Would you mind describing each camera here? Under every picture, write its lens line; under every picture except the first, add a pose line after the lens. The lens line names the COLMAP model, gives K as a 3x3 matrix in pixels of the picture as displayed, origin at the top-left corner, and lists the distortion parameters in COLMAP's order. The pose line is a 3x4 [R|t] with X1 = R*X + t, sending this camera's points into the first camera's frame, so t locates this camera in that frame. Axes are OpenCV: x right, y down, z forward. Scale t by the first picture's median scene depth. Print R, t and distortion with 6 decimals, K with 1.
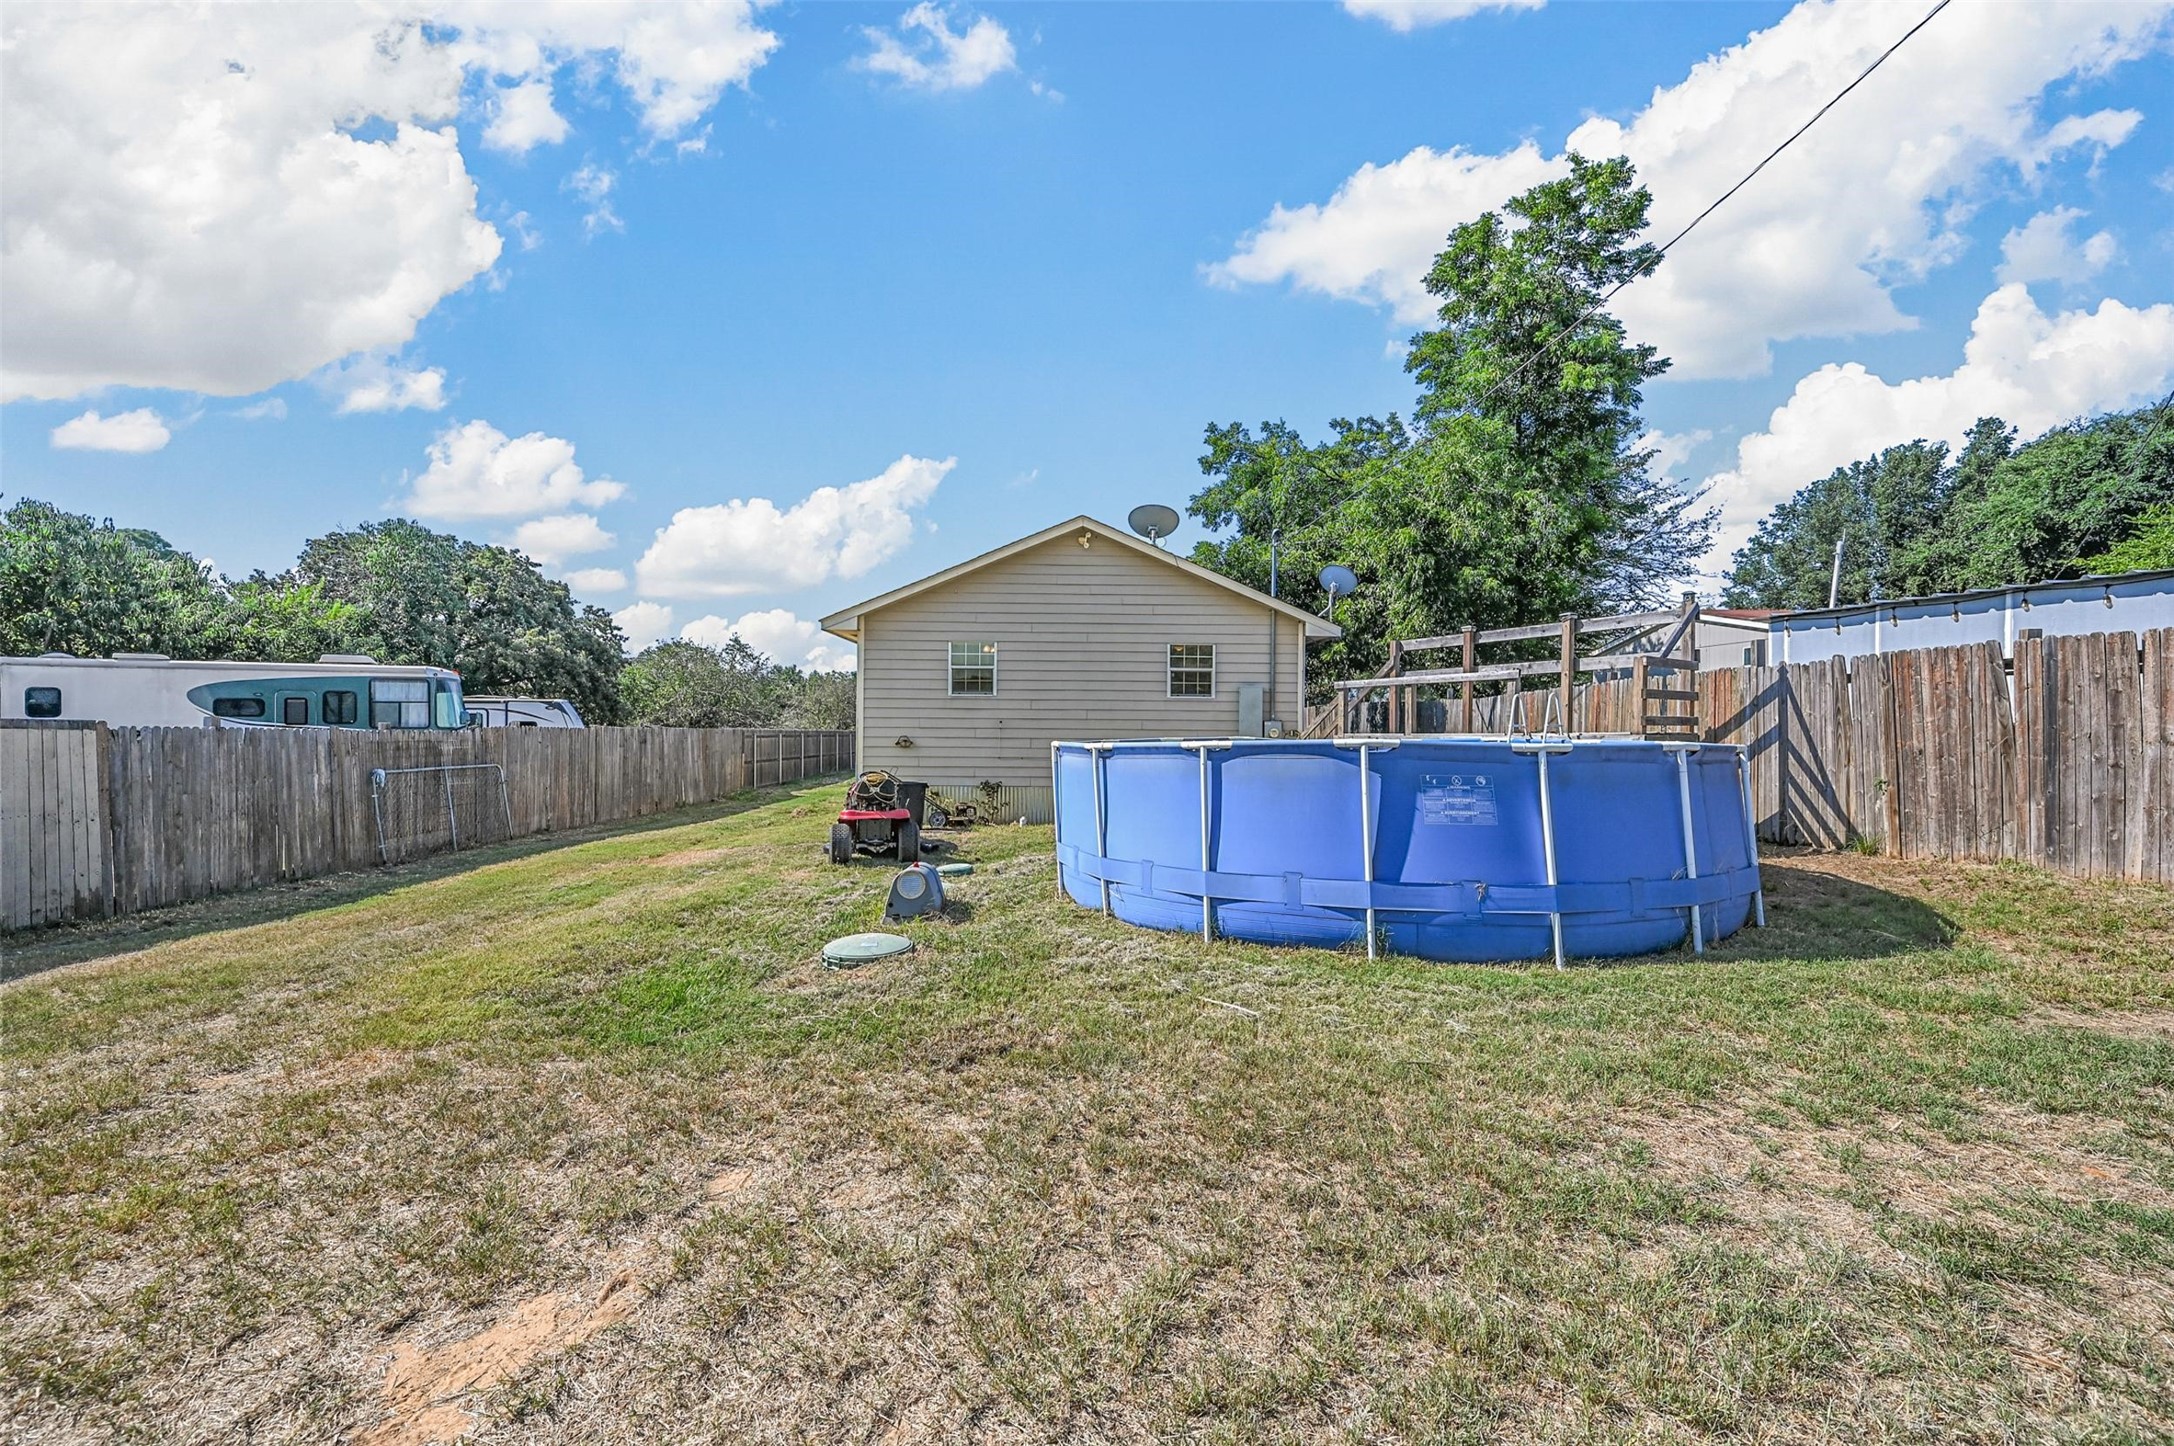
lens RADIAL K [[827.1, 0, 1088.7], [0, 827.1, 682.4], [0, 0, 1]] dist [-0.021483, 0.000057]
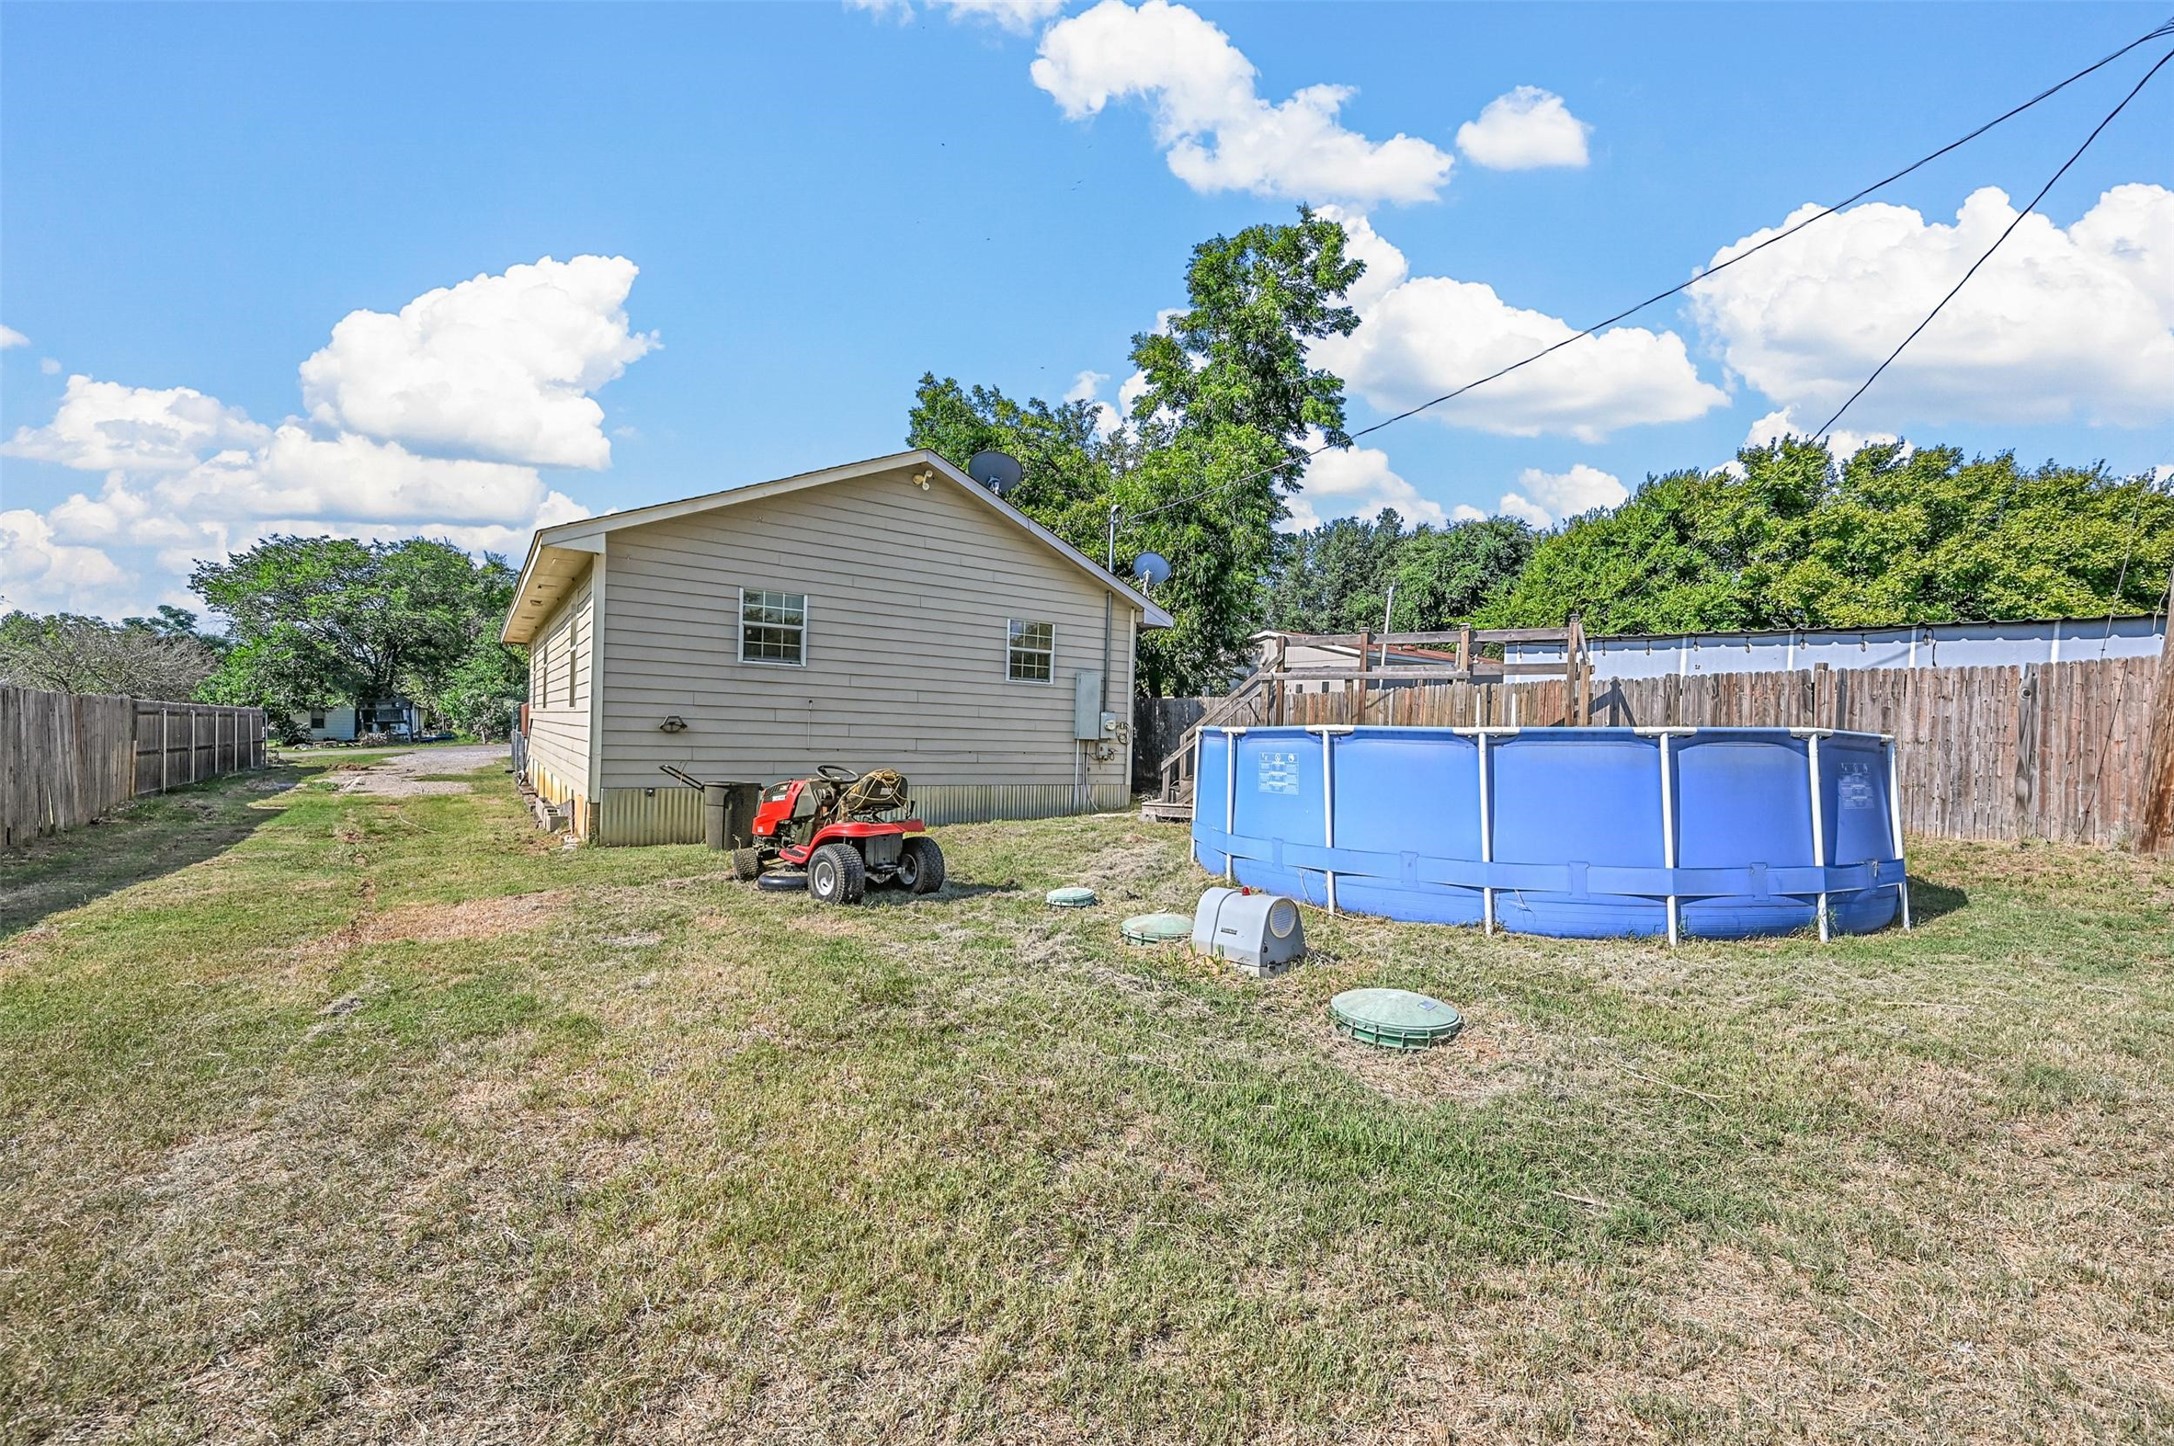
lens RADIAL K [[852.0, 0, 1087.0], [0, 852.0, 723.0], [0, 0, 1]] dist [-0.002042, -0.000029]
pose [[0.830221, 0.025033, 0.556873, -0.328693], [-0.054838, 0.997813, 0.036901, 0.024890], [-0.554731, -0.061173, 0.829778, 0.210335]]
